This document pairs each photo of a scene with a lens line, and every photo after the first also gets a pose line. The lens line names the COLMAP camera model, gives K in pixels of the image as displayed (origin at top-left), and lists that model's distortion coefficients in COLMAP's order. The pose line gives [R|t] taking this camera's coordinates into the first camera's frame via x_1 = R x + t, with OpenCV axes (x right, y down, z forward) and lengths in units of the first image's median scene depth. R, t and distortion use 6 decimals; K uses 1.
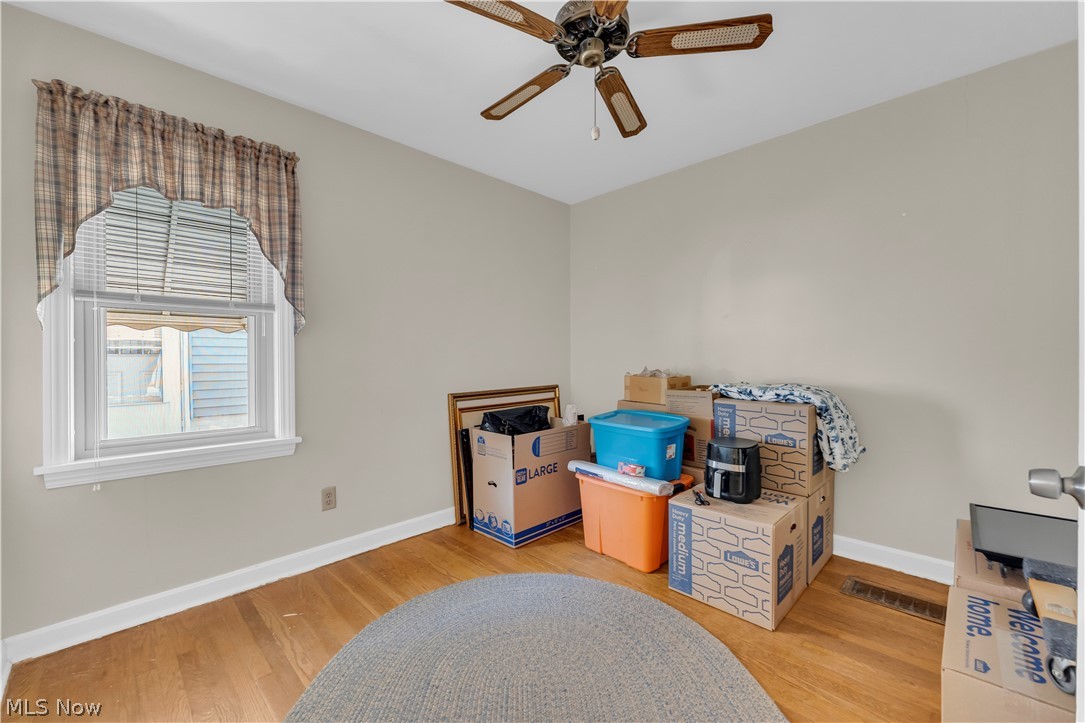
lens RADIAL K [[441.2, 0, 545.7], [0, 441.2, 361.8], [0, 0, 1]] dist [-0.003612, -0.000414]
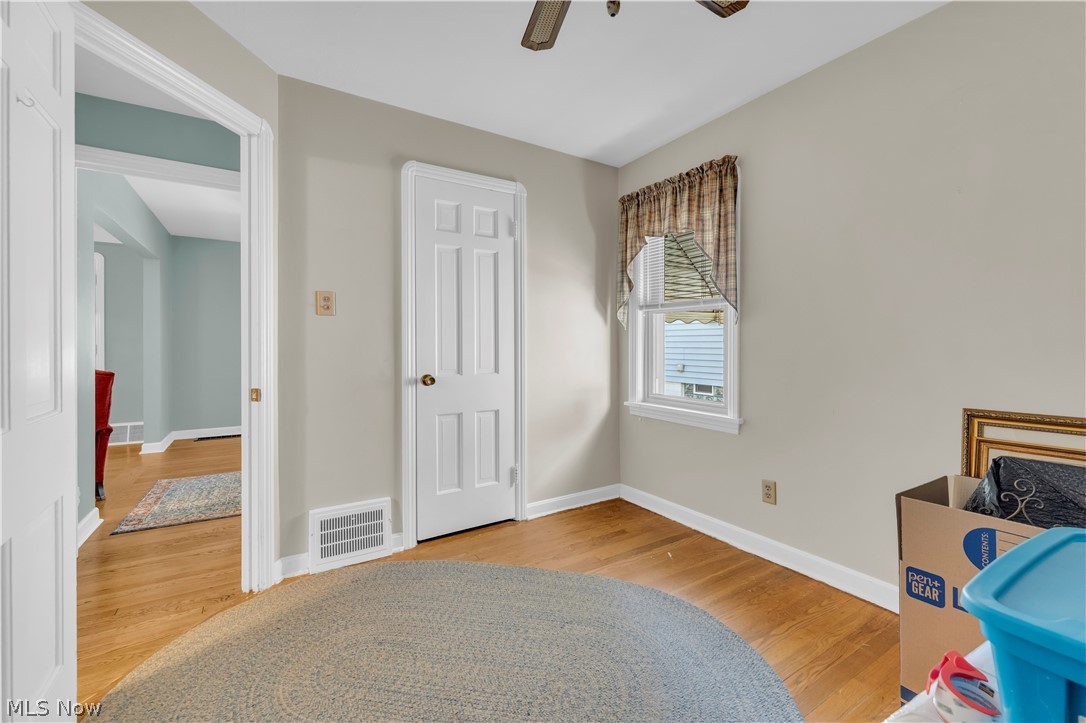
lens RADIAL K [[441.6, 0, 539.3], [0, 441.6, 345.8], [0, 0, 1]] dist [-0.003612, -0.000414]
pose [[-0.225695, 0.008672, -0.974159, 0.598551], [-0.002978, 0.999950, 0.009592, -0.014296], [0.974193, 0.005066, -0.225658, 0.796675]]
